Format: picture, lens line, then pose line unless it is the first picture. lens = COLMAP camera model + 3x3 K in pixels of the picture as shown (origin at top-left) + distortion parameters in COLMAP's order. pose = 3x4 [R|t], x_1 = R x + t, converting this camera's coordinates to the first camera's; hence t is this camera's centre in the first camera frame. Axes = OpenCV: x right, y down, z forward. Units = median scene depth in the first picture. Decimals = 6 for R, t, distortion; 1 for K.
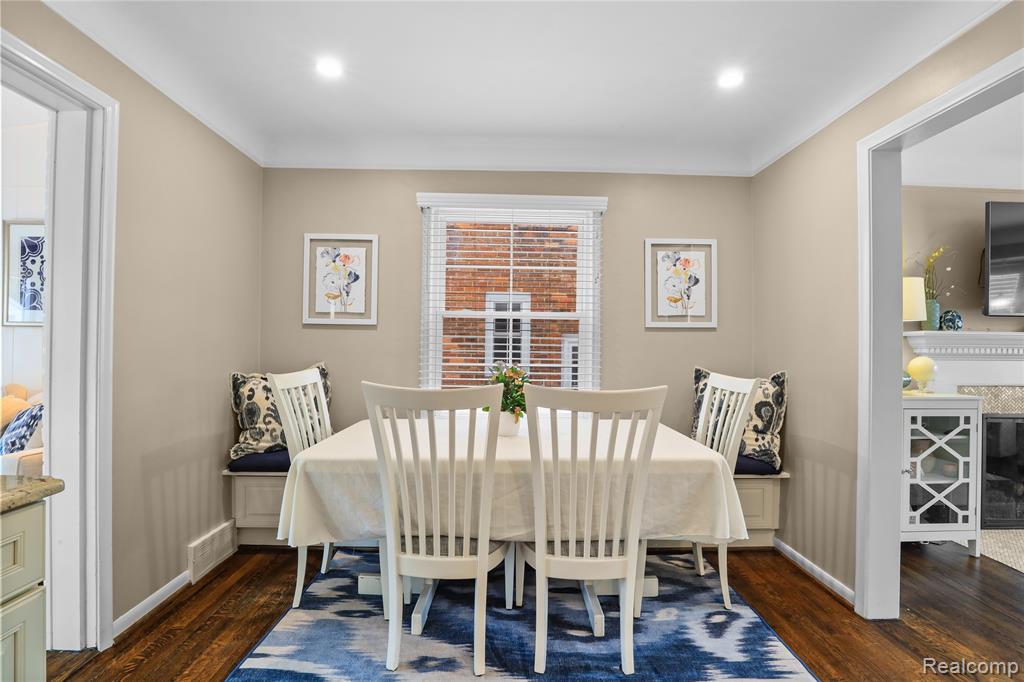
lens RADIAL K [[470.4, 0, 513.1], [0, 470.4, 344.5], [0, 0, 1]] dist [-0.034210, 0.005958]
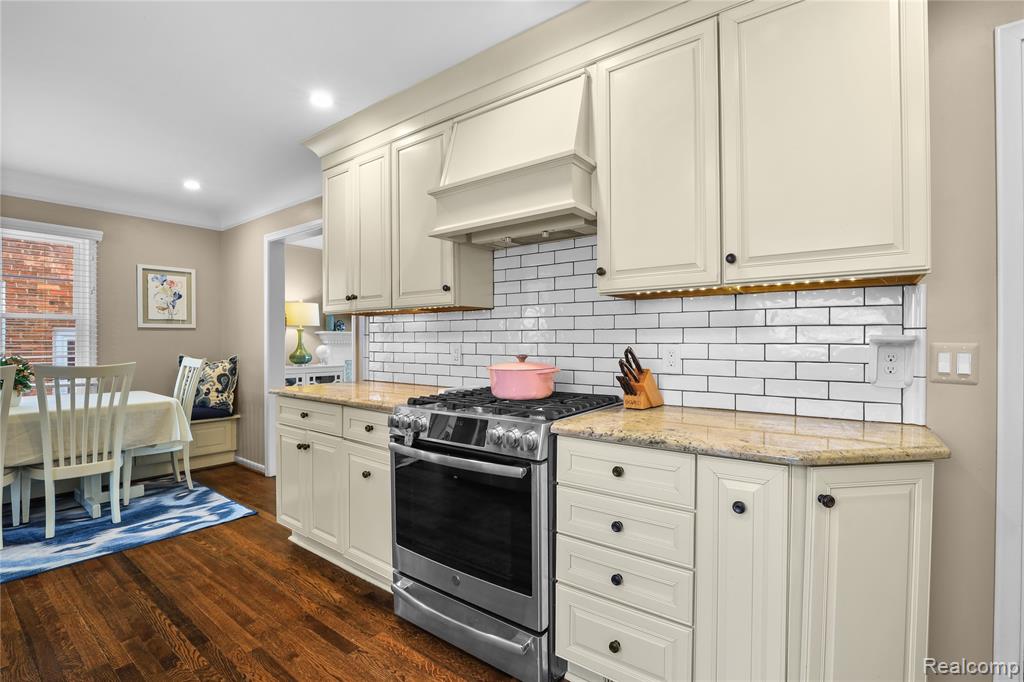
lens RADIAL K [[470.4, 0, 513.1], [0, 470.4, 344.5], [0, 0, 1]] dist [-0.034210, 0.005958]
pose [[0.622445, -0.014156, 0.782536, -0.113276], [-0.000080, 0.999835, 0.018150, -0.011944], [-0.782664, -0.011360, 0.622341, -0.842799]]
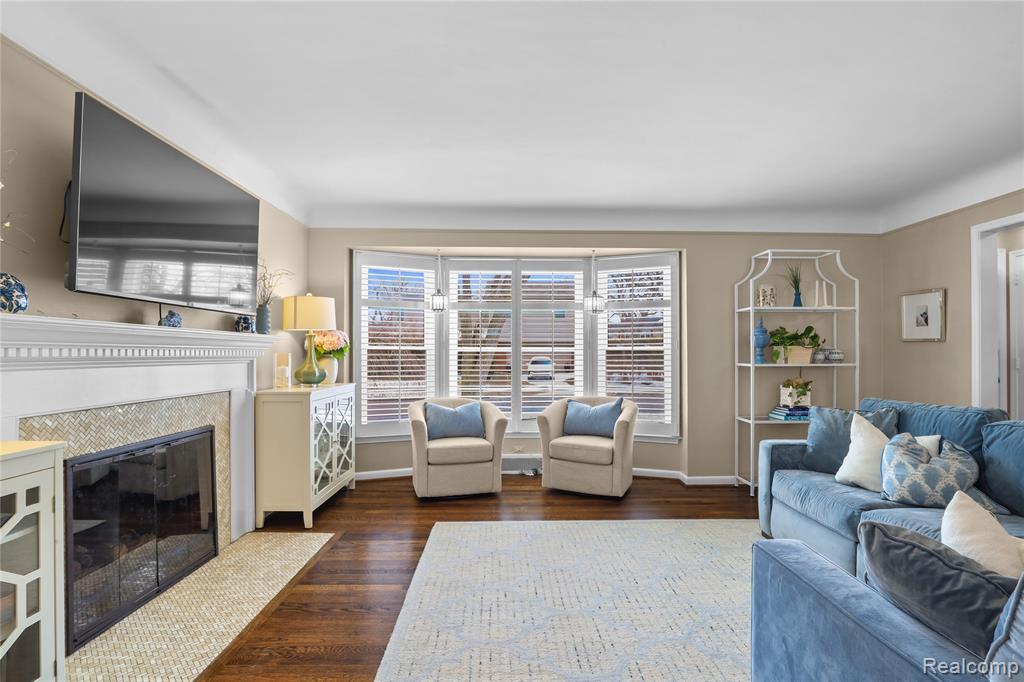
lens RADIAL K [[475.5, 0, 517.3], [0, 475.5, 351.1], [0, 0, 1]] dist [-0.034225, 0.006514]
pose [[0.003847, -0.004012, 0.999985, 0.507687], [-0.009084, 0.999951, 0.004047, 0.005427], [-0.999951, -0.009099, 0.003810, 0.485298]]
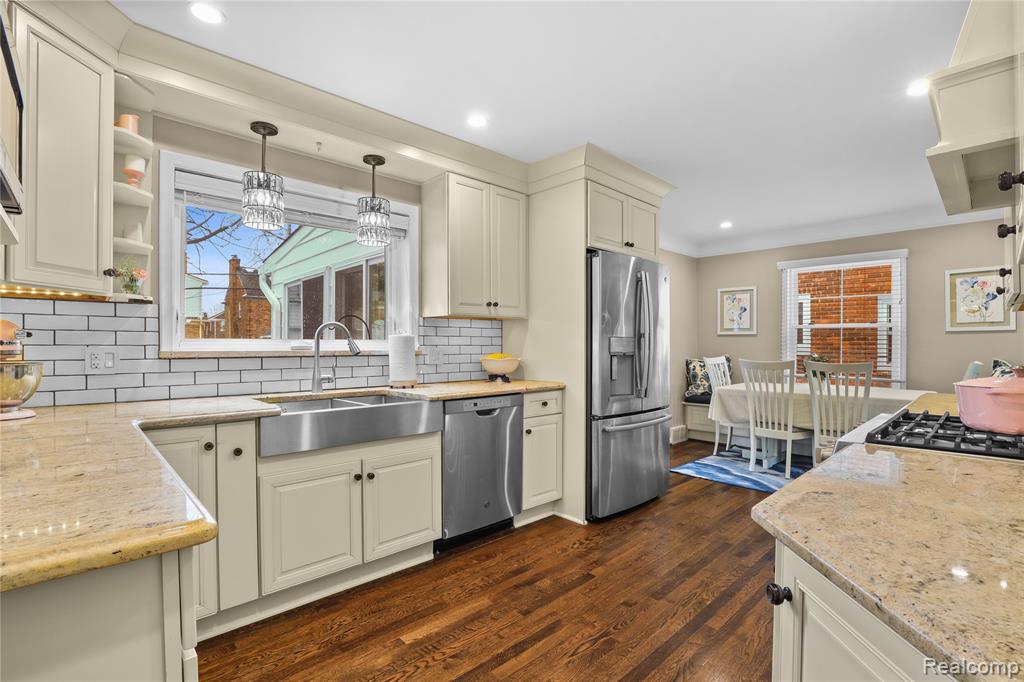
lens RADIAL K [[470.4, 0, 513.1], [0, 470.4, 344.5], [0, 0, 1]] dist [-0.034210, 0.005958]
pose [[0.667269, -0.009889, -0.744751, 0.510577], [0.012150, 0.999923, -0.002391, -0.009576], [0.744718, -0.007453, 0.667338, -1.105789]]
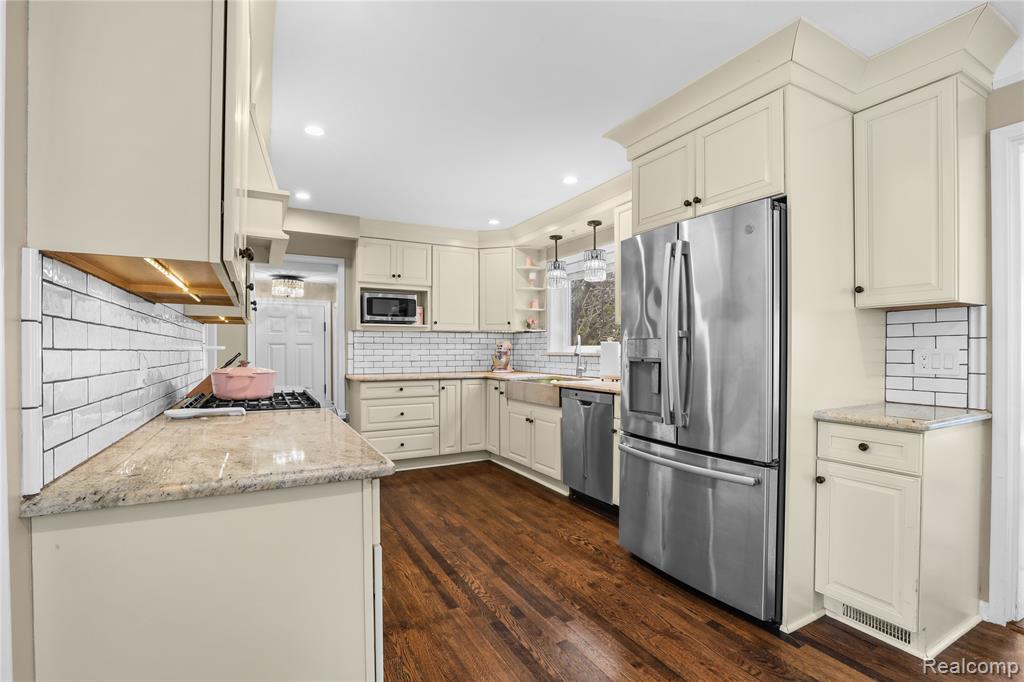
lens RADIAL K [[475.5, 0, 517.3], [0, 475.5, 351.1], [0, 0, 1]] dist [-0.034225, 0.006514]
pose [[-0.890960, -0.007858, -0.454015, 0.458609], [-0.004253, 0.999951, -0.008961, 0.006874], [0.454063, -0.006053, -0.890949, 0.672768]]
